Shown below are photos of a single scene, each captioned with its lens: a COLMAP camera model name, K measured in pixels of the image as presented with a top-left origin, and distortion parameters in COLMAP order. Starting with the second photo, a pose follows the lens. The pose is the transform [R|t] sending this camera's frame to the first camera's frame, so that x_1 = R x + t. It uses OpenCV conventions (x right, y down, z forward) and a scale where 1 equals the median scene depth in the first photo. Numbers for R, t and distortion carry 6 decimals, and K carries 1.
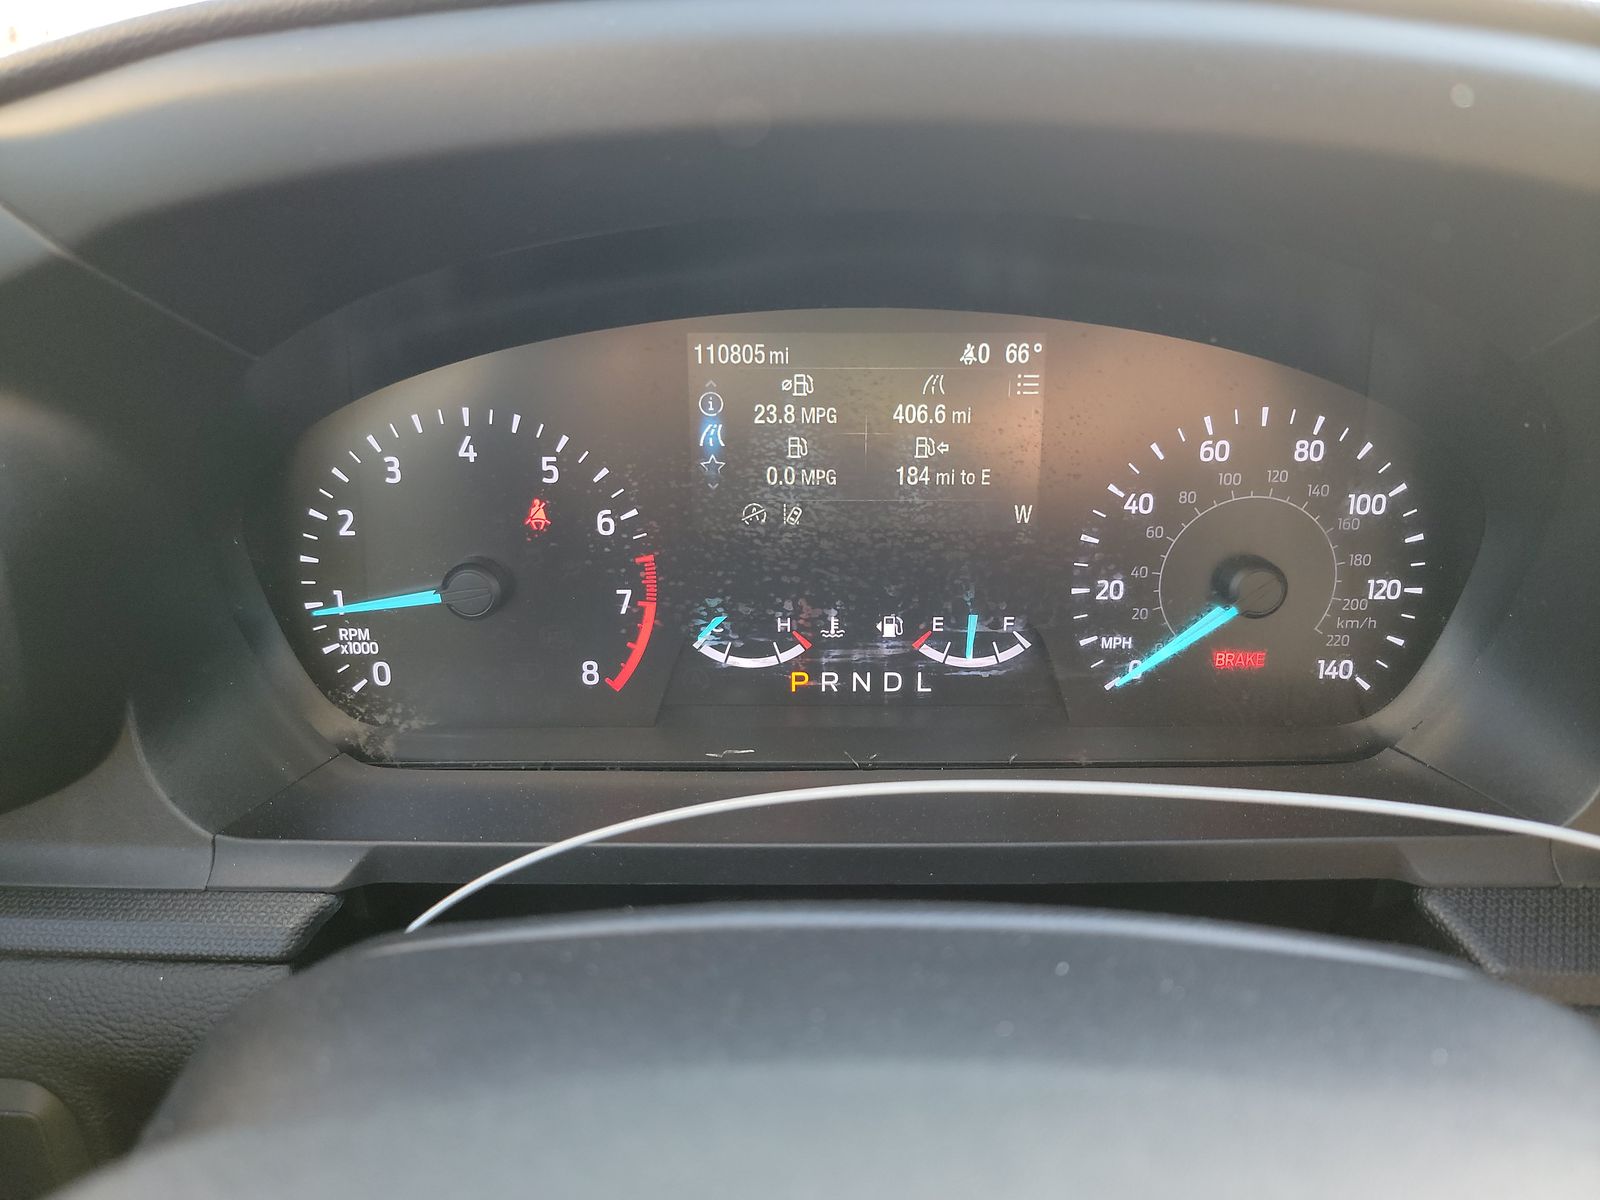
lens RADIAL K [[1185.2, 0, 800.0], [0, 1185.2, 600.0], [0, 0, 1]] dist [0.032405, -0.000382]
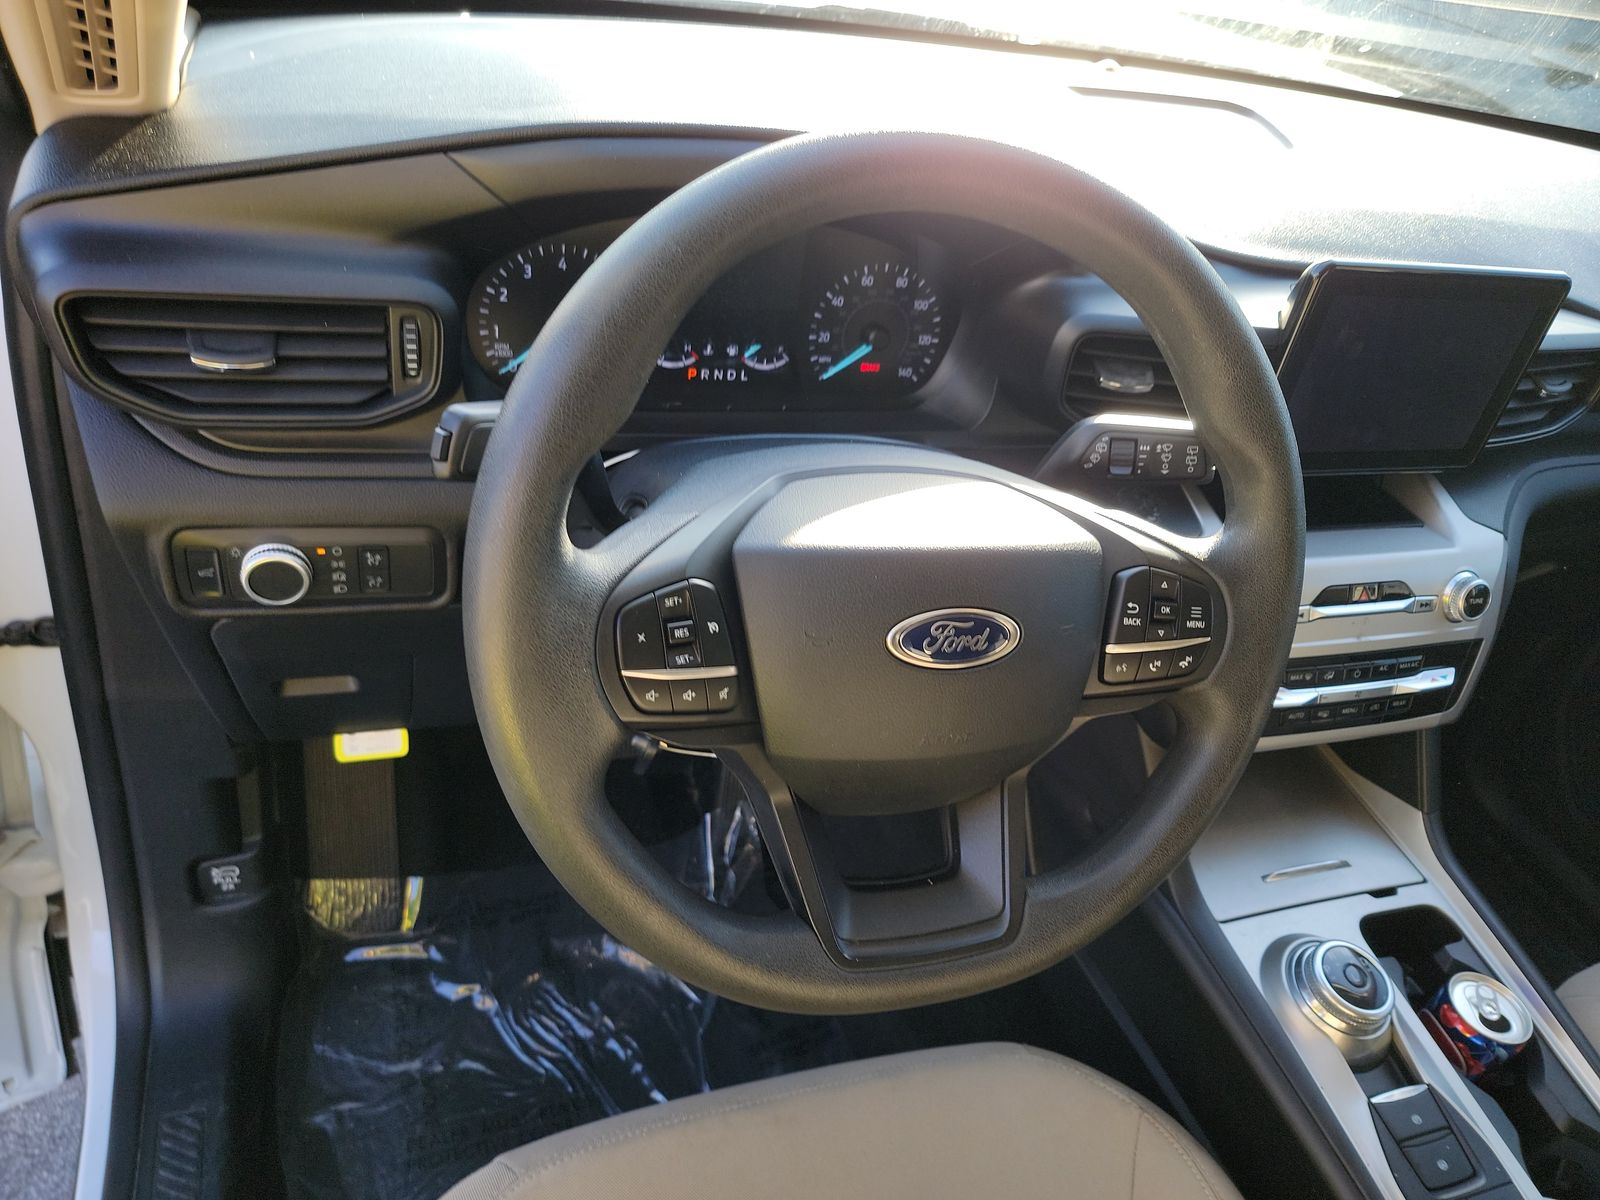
lens RADIAL K [[1185.2, 0, 800.0], [0, 1185.2, 600.0], [0, 0, 1]] dist [0.032405, -0.000382]
pose [[0.932047, -0.049601, 0.358927, -0.675617], [-0.036586, 0.972640, 0.229418, -0.040462], [-0.360486, -0.226960, 0.904731, -1.282813]]
